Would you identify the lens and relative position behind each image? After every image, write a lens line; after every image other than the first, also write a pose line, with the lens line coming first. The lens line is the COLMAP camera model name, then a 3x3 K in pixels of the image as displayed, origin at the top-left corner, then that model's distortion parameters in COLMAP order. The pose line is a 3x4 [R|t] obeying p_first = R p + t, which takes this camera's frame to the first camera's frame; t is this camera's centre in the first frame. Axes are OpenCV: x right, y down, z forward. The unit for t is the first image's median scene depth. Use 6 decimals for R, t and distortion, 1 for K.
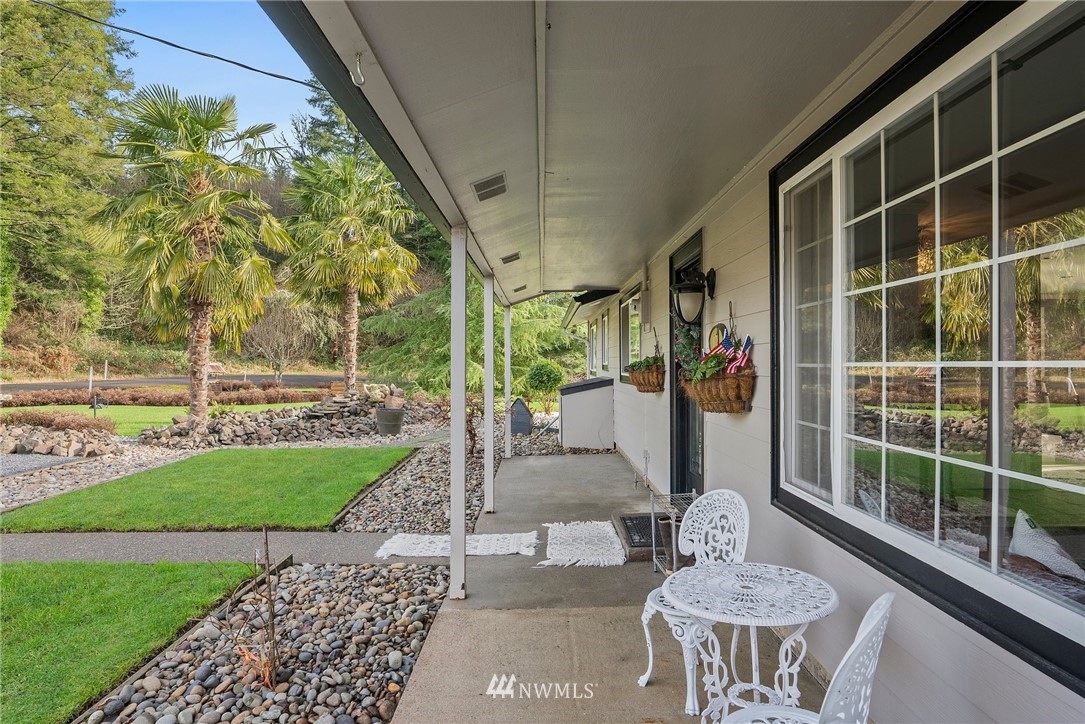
lens RADIAL K [[625.9, 0, 543.9], [0, 625.9, 360.5], [0, 0, 1]] dist [-0.025935, 0.000208]
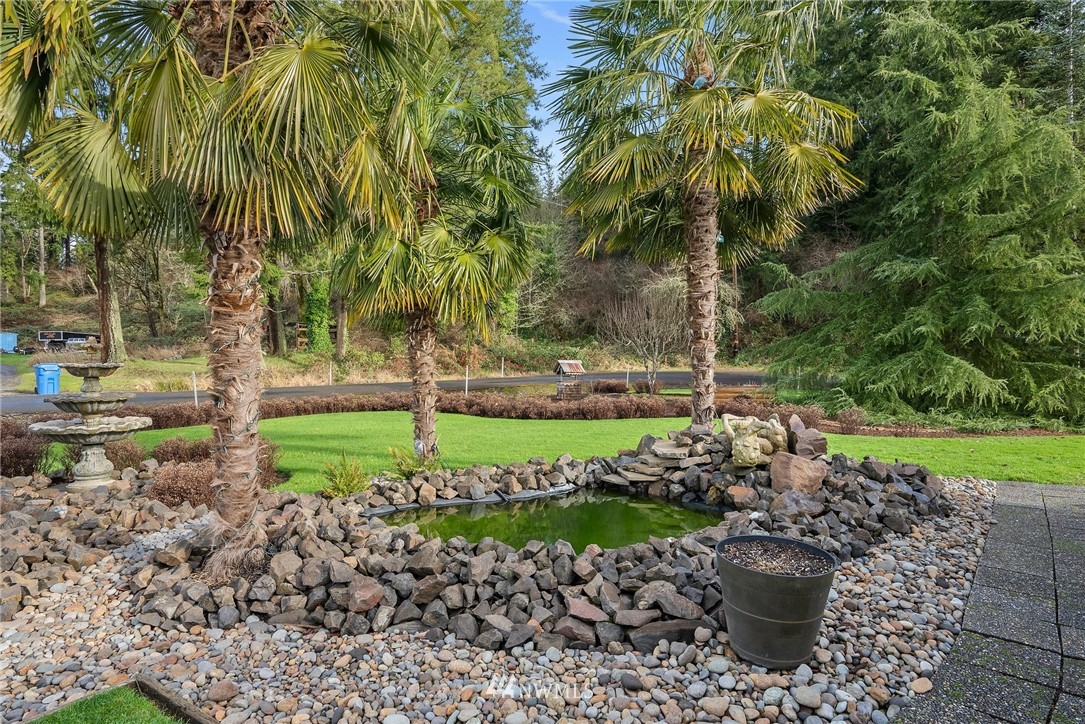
lens RADIAL K [[625.9, 0, 544.2], [0, 625.9, 355.0], [0, 0, 1]] dist [-0.025935, 0.000208]
pose [[0.804234, -0.012109, -0.594189, -0.084229], [0.012881, 0.999913, -0.002942, -0.001258], [0.594173, -0.005287, 0.804320, 0.369010]]
